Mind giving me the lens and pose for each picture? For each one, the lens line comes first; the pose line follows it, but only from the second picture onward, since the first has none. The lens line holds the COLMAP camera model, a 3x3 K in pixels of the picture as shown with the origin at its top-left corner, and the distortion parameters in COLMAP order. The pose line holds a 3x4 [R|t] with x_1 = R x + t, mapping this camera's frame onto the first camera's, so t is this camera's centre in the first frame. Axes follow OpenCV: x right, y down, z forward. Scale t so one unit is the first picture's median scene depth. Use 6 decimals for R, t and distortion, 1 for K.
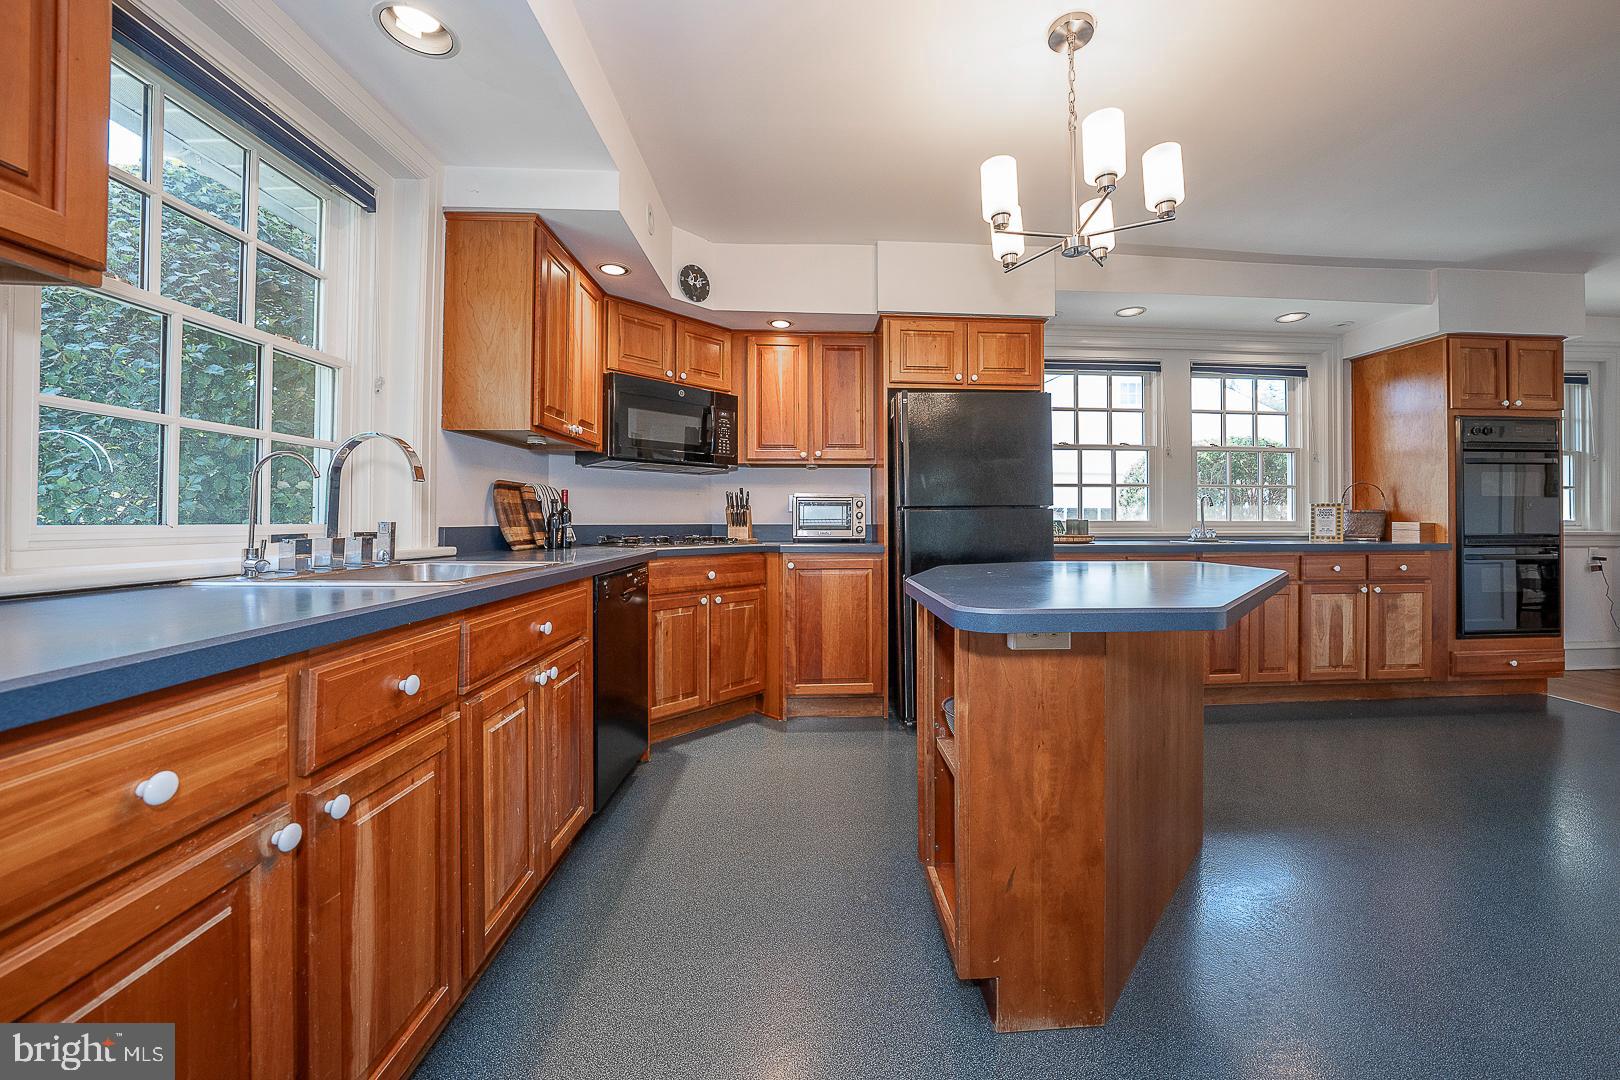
lens RADIAL K [[581.2, 0, 864.9], [0, 581.2, 518.2], [0, 0, 1]] dist [-0.008553, 0.000602]
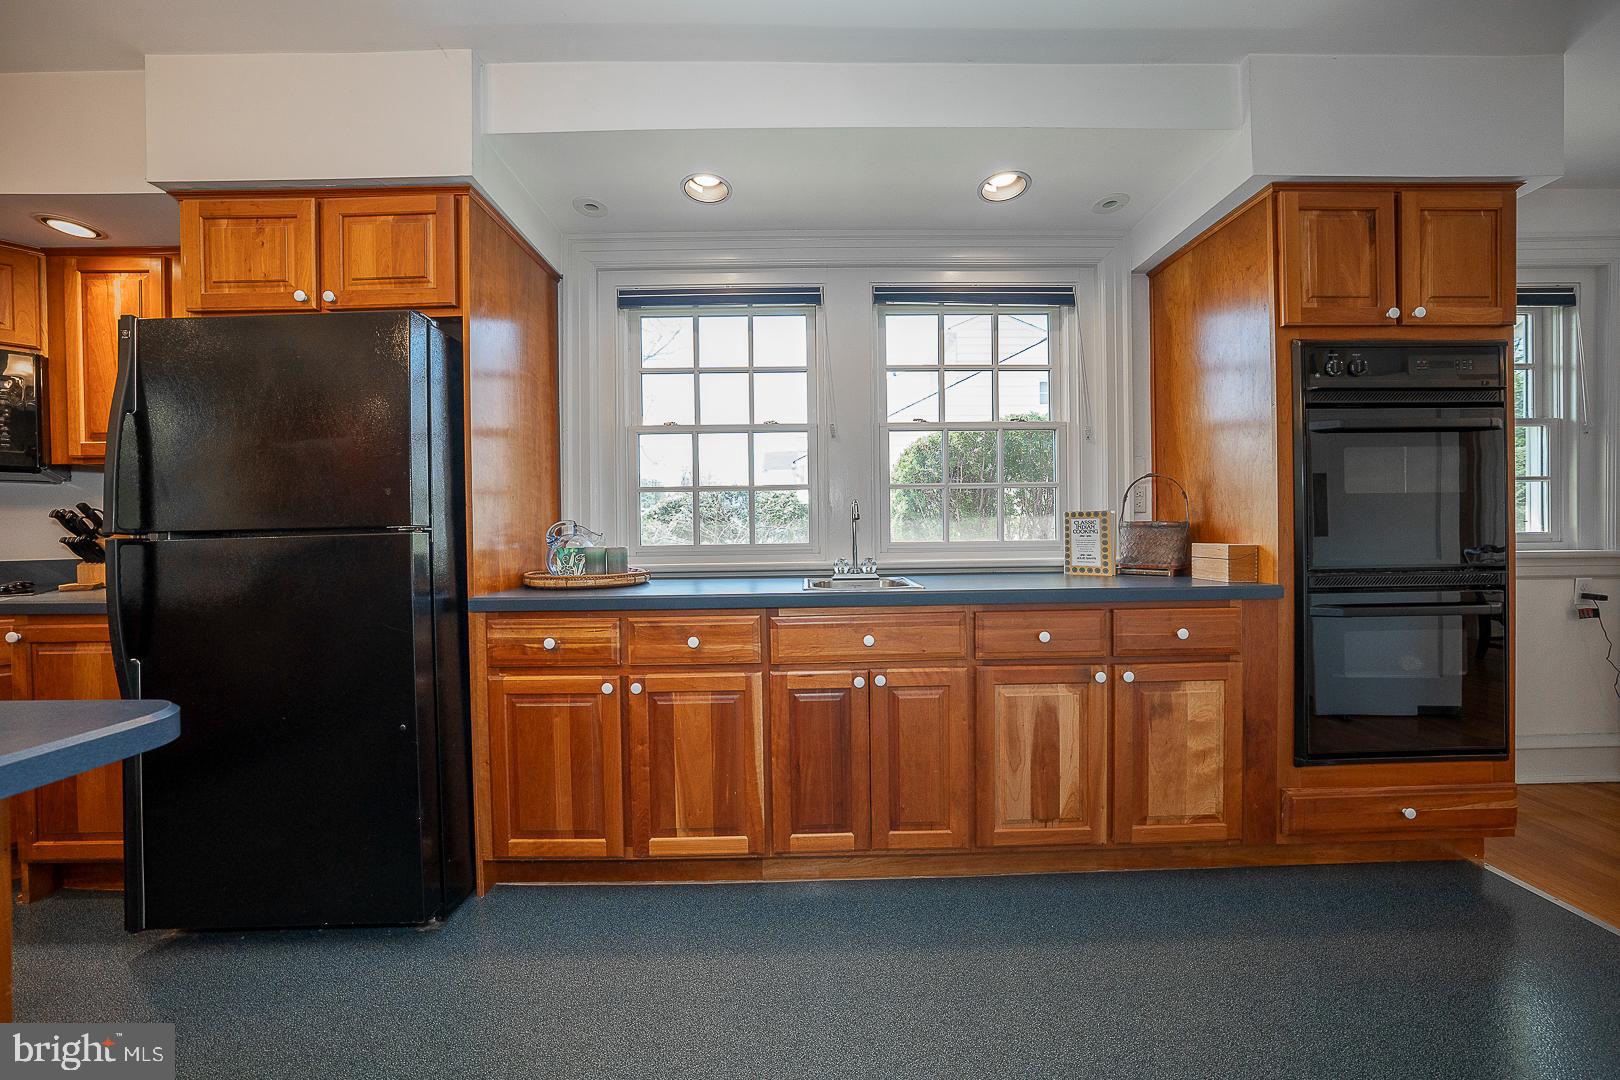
lens RADIAL K [[555.9, 0, 797.8], [0, 555.9, 537.8], [0, 0, 1]] dist [-0.021133, 0.003573]
pose [[0.997175, -0.013126, -0.073956, 0.597532], [0.014177, 0.999806, 0.013708, -0.012166], [0.073762, -0.014718, 0.997167, 0.458269]]
